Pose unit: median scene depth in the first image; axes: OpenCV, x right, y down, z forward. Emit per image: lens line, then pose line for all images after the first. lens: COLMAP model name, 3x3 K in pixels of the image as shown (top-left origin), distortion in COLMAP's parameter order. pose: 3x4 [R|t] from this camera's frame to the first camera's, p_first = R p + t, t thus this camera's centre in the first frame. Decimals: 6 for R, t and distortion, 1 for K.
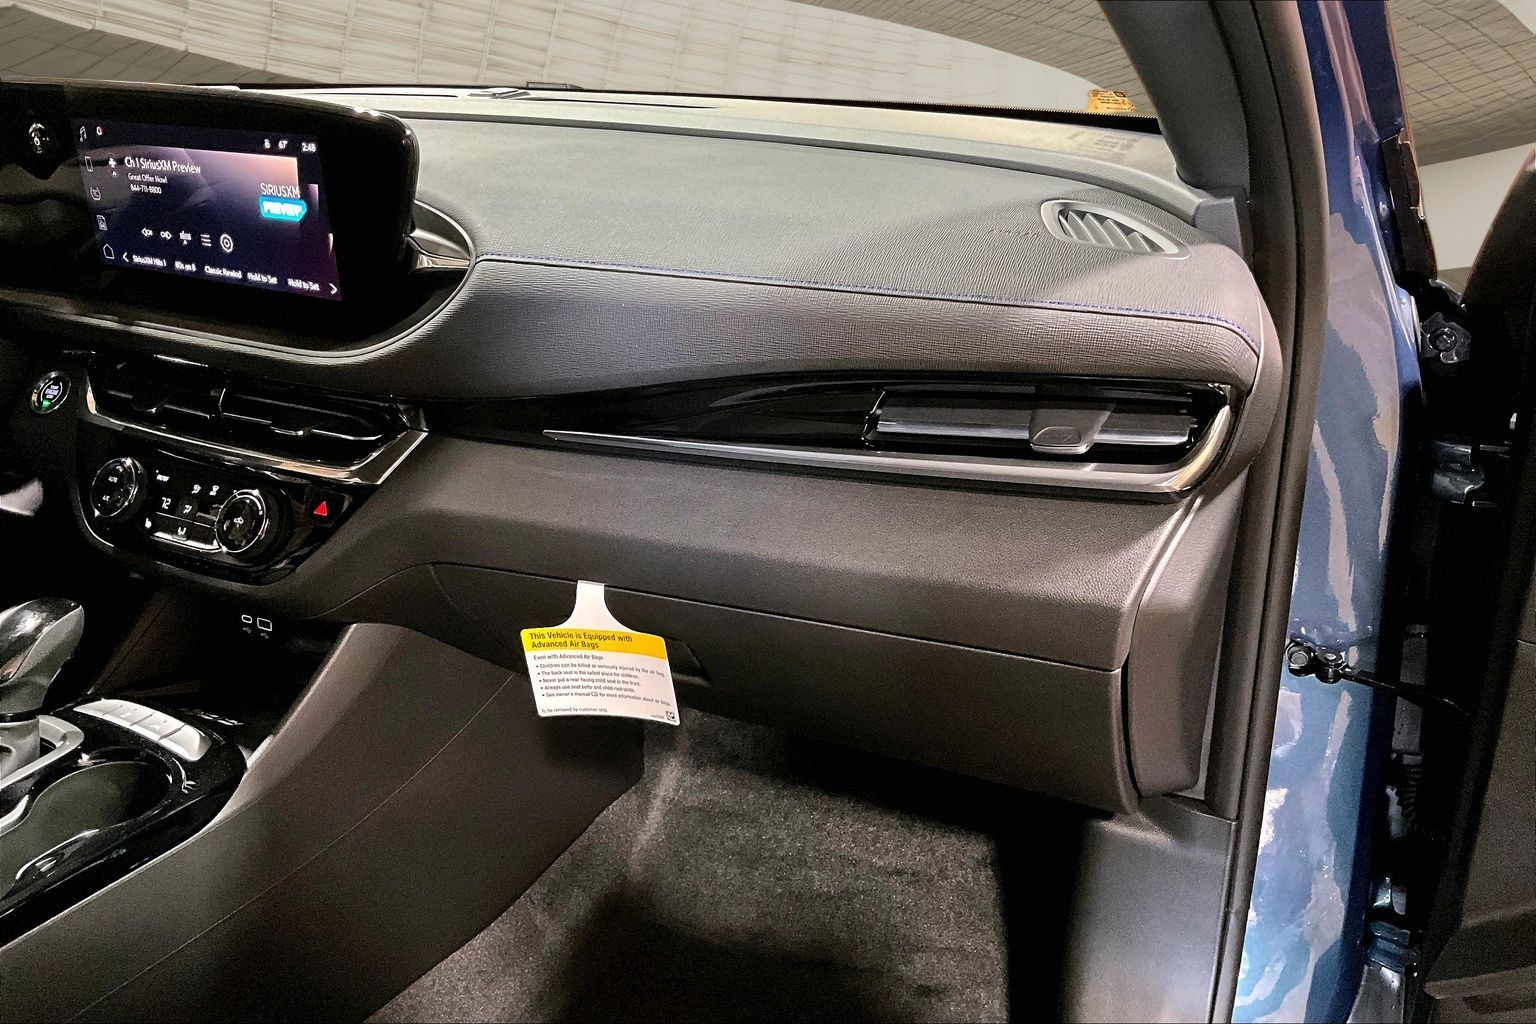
lens RADIAL K [[1262.8, 0, 766.5], [0, 1262.8, 520.6], [0, 0, 1]] dist [0.129562, -0.265563]
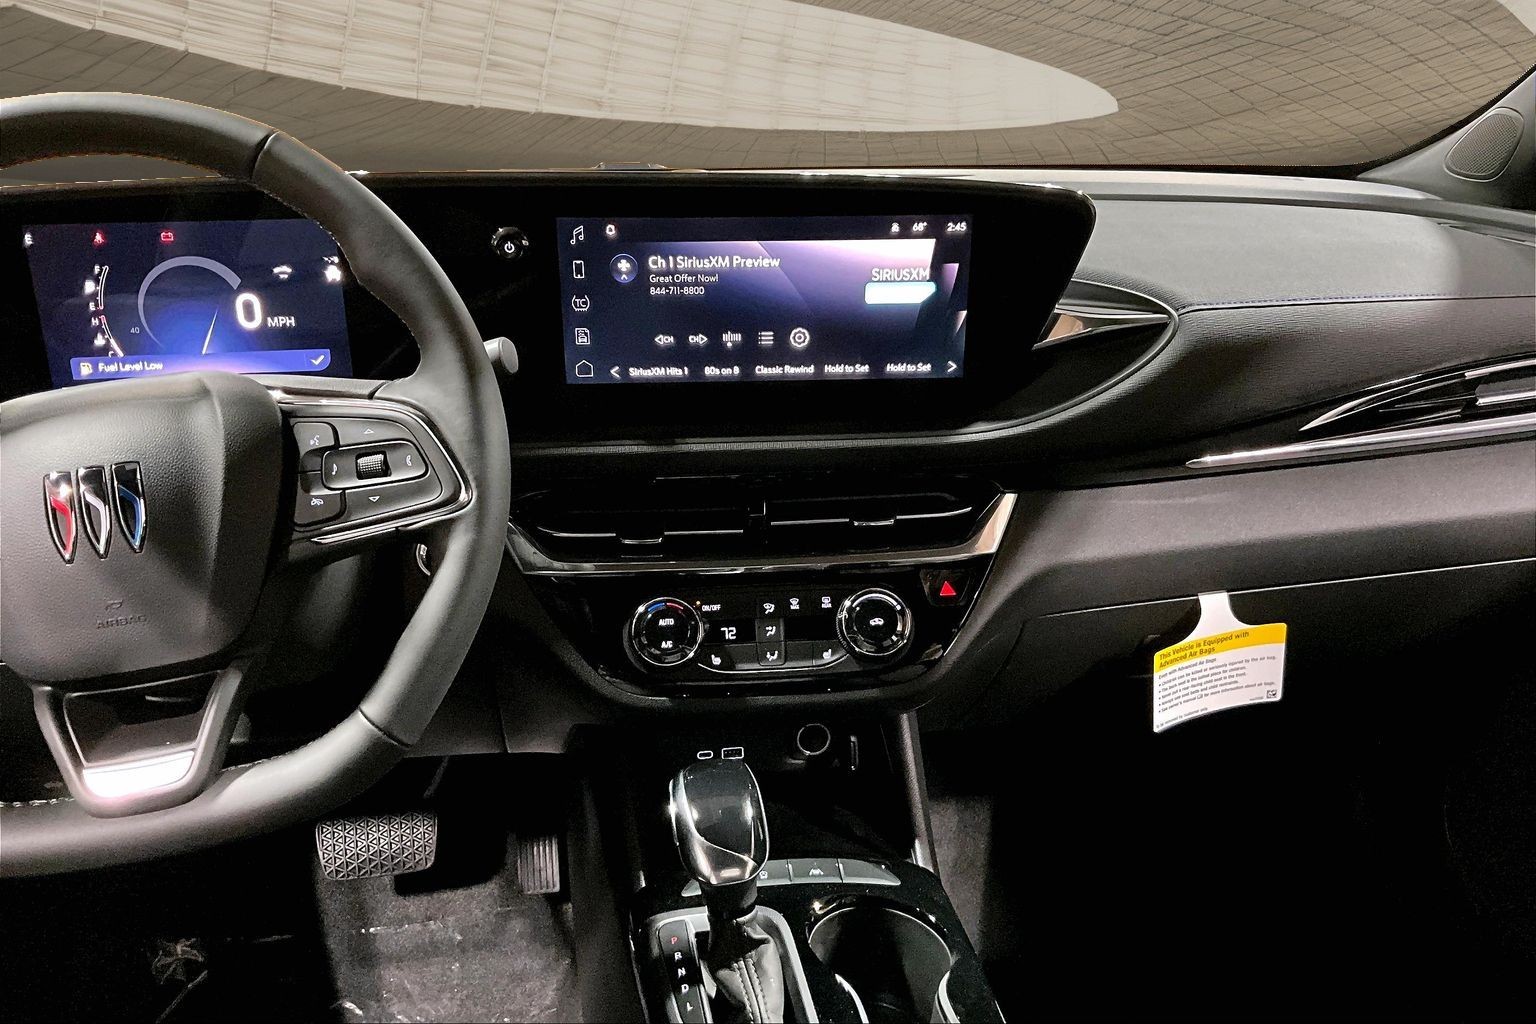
lens RADIAL K [[1277.0, 0, 765.1], [0, 1277.0, 511.6], [0, 0, 1]] dist [0.127600, -0.285758]
pose [[0.818532, -0.187928, 0.542852, -0.988952], [0.214774, 0.976560, 0.014228, -0.112191], [-0.532802, 0.104944, 0.839708, 0.240696]]
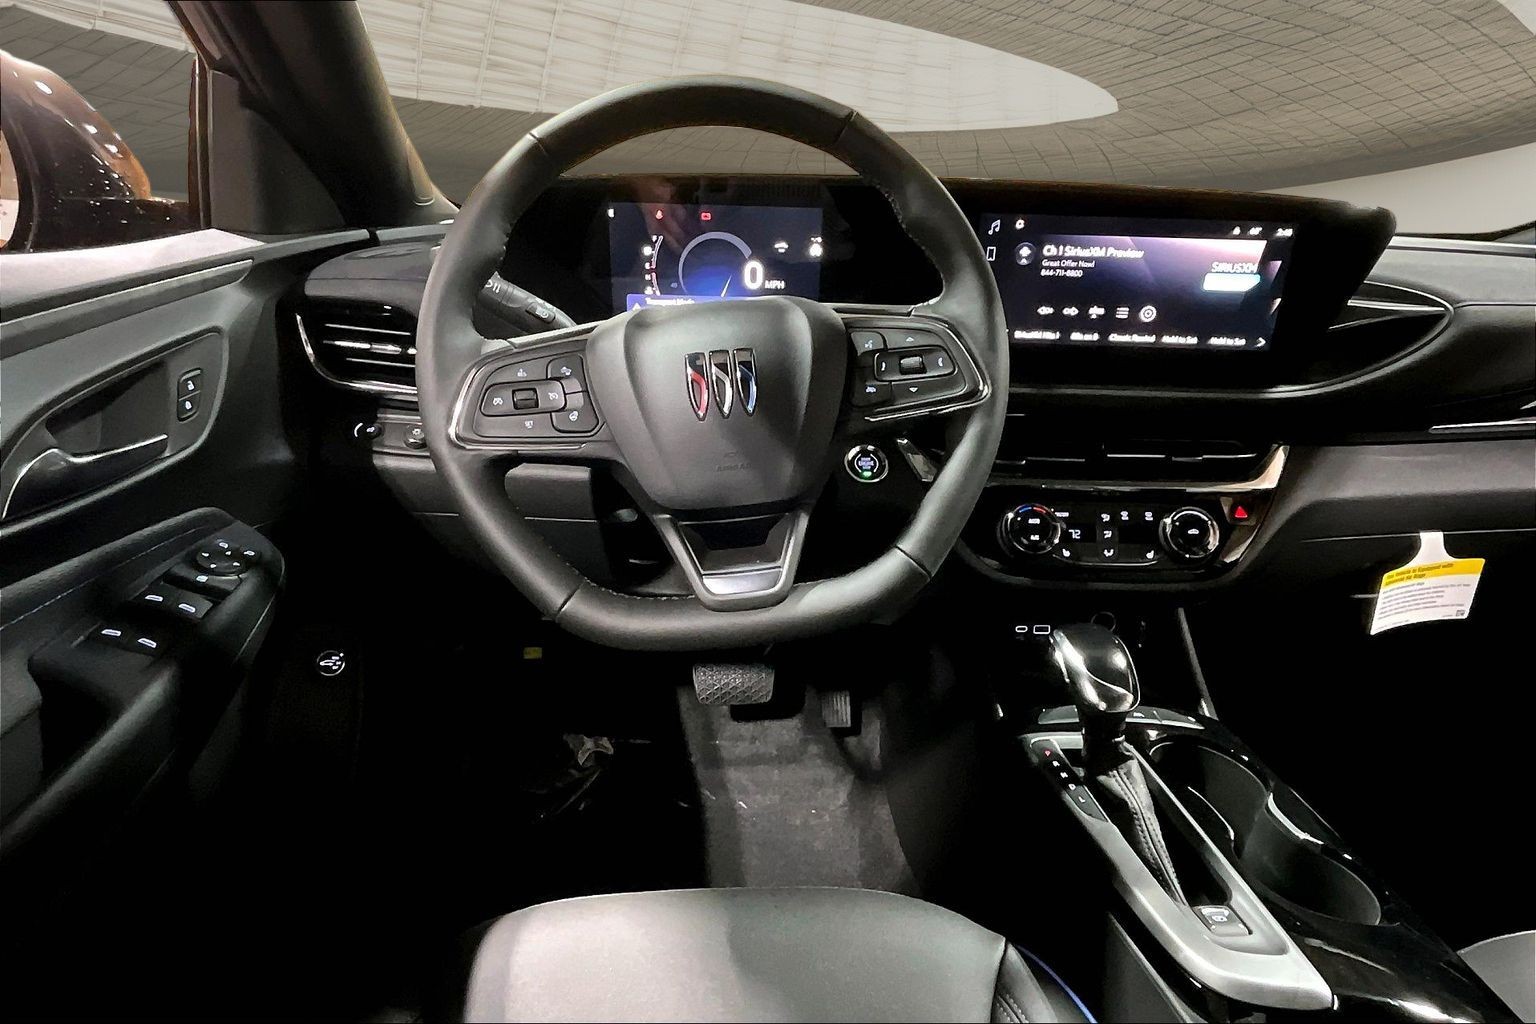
lens RADIAL K [[845.6, 0, 770.4], [0, 845.6, 517.0], [0, 0, 1]] dist [-0.005892, 0.000773]
pose [[0.875409, -0.139746, 0.462741, -1.164304], [0.155850, 0.987775, 0.003469, -0.082471], [-0.457569, 0.069081, 0.886487, 0.460568]]
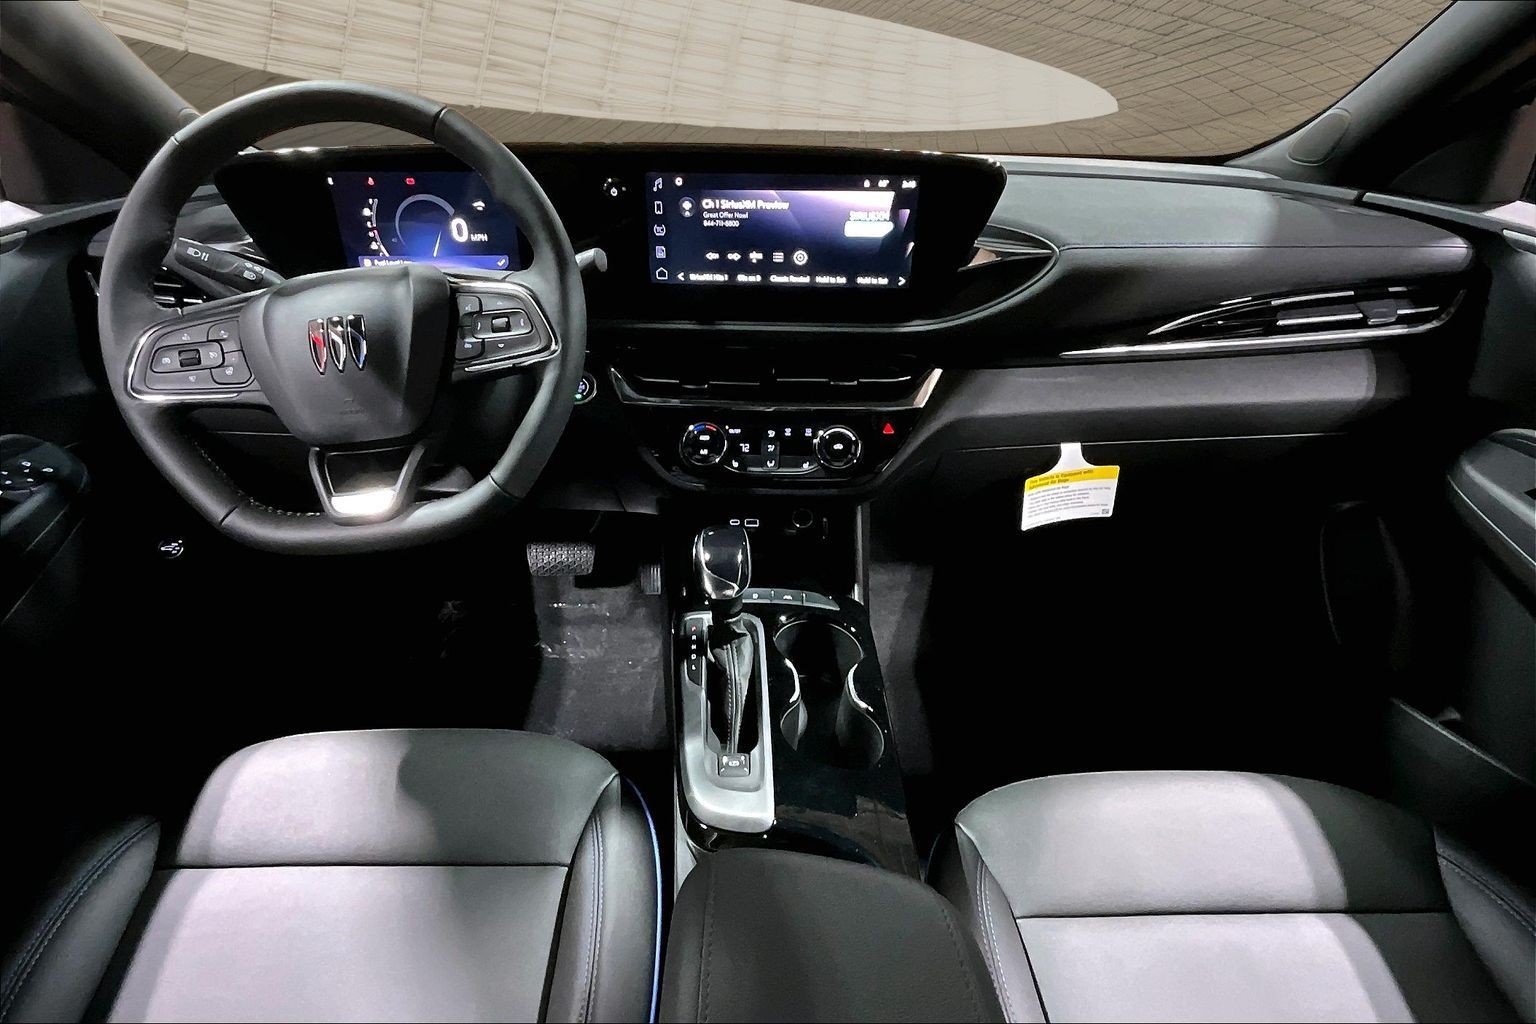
lens RADIAL K [[765.3, 0, 733.7], [0, 765.3, 481.2], [0, 0, 1]] dist [-0.002881, 0.000997]
pose [[0.899983, -0.192761, 0.390992, -0.882139], [0.161218, 0.980508, 0.112306, -0.080426], [-0.405019, -0.038039, 0.913517, 0.242631]]
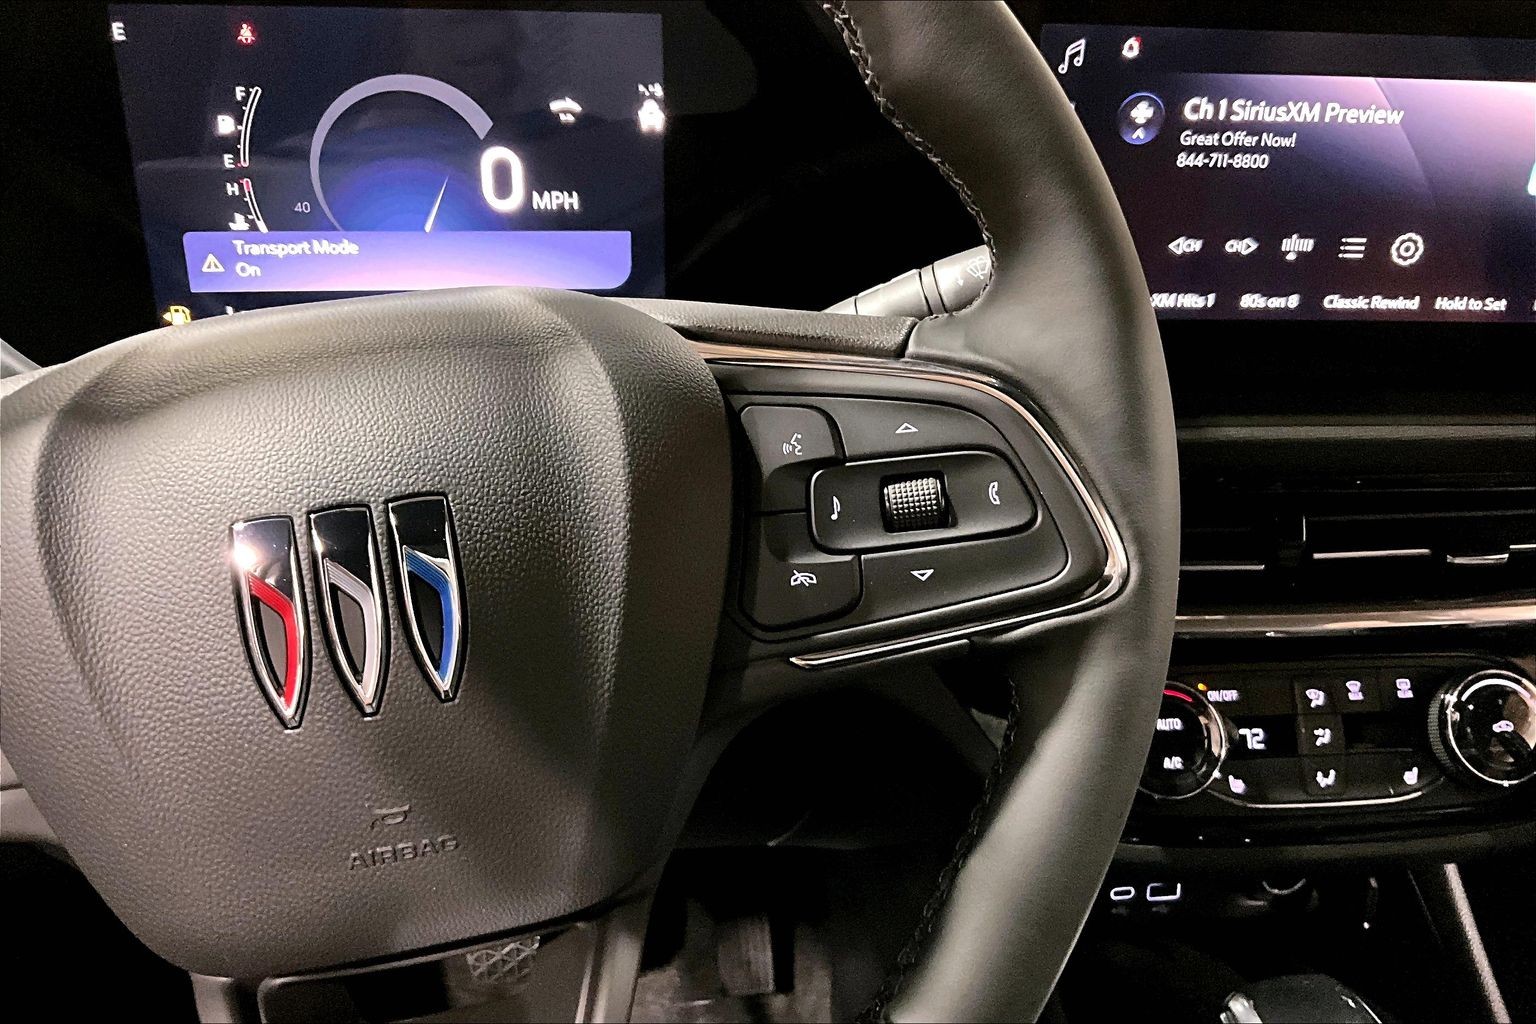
lens RADIAL K [[1295.7, 0, 768.0], [0, 1295.7, 512.0], [0, 0, 1]] dist [0.135583, -0.329912]
pose [[0.818086, -0.200430, 0.539039, -0.987560], [0.190661, 0.978818, 0.074590, -0.202804], [-0.542571, 0.041753, 0.838972, 0.688834]]
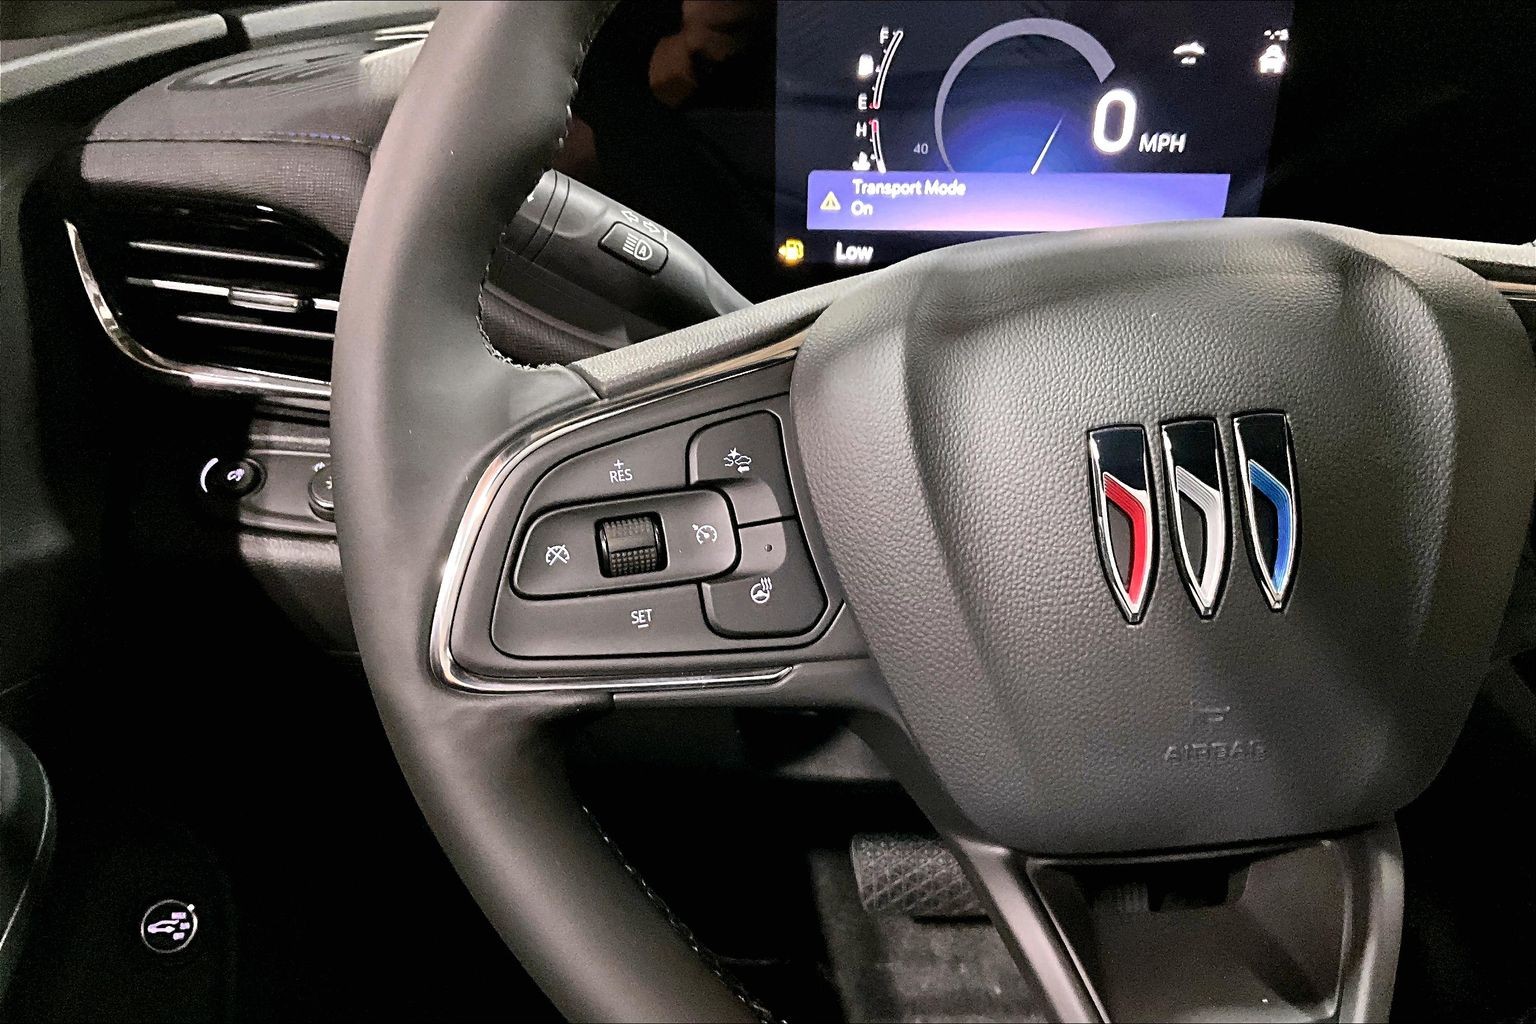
lens RADIAL K [[1295.7, 0, 768.0], [0, 1295.7, 512.0], [0, 0, 1]] dist [0.135583, -0.329912]
pose [[0.911225, -0.158189, 0.380323, -1.121173], [0.142641, 0.987372, 0.068924, -0.214360], [-0.386423, -0.008555, 0.922282, 0.740837]]
